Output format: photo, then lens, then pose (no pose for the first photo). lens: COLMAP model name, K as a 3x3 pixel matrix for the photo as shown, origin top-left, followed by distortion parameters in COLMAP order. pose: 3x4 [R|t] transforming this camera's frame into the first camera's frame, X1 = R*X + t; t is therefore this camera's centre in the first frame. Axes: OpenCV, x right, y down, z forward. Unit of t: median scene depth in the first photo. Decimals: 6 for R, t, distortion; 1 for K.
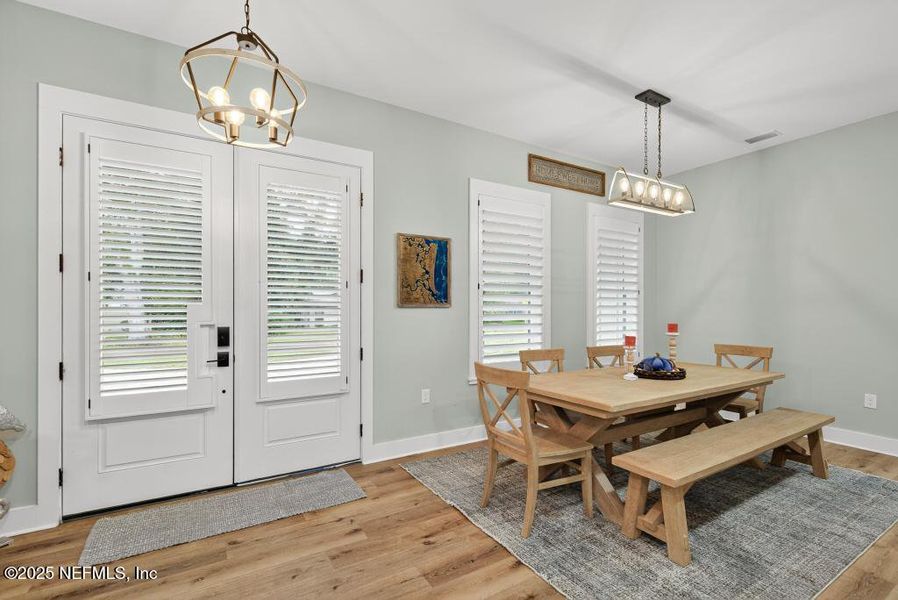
lens RADIAL K [[414.6, 0, 450.0], [0, 414.6, 308.2], [0, 0, 1]] dist [0.003109, -0.000448]
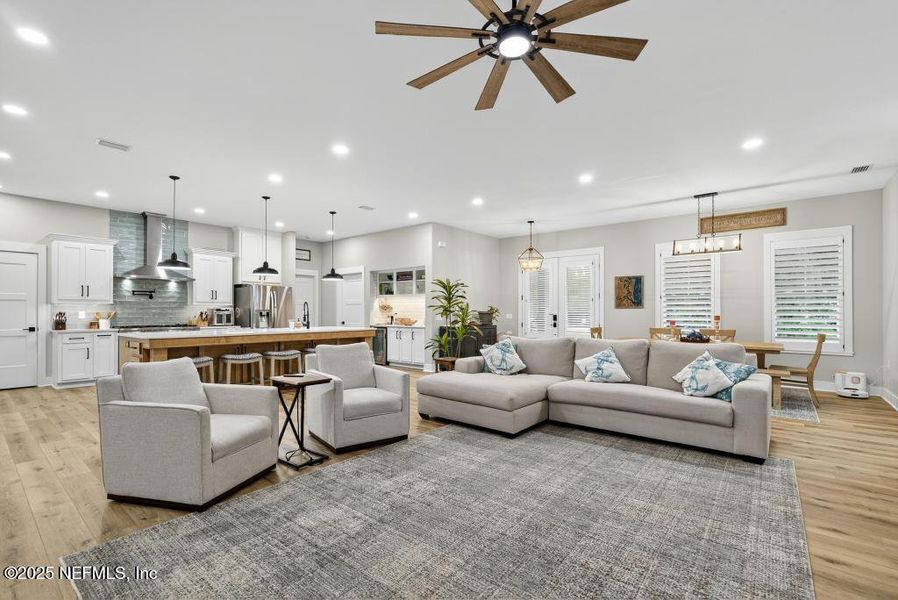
lens RADIAL K [[406.1, 0, 449.4], [0, 406.1, 310.4], [0, 0, 1]] dist [-0.000385, 0.000369]
pose [[0.328186, -0.002861, -0.944609, 1.687665], [0.001448, 0.999996, -0.002526, 0.014704], [0.944612, -0.000539, 0.328188, -0.632970]]
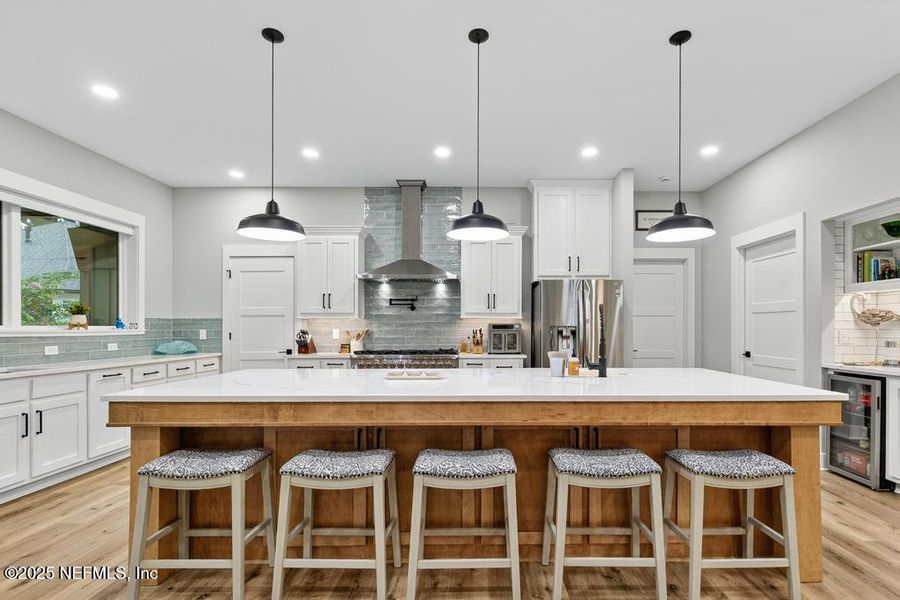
lens RADIAL K [[433.0, 0, 477.5], [0, 433.0, 328.6], [0, 0, 1]] dist [-0.002867, -0.000357]
pose [[-0.510846, 0.001341, -0.859671, 0.396493], [0.002515, 0.999997, 0.000065, 0.011211], [0.859668, -0.002129, -0.510848, -0.443185]]
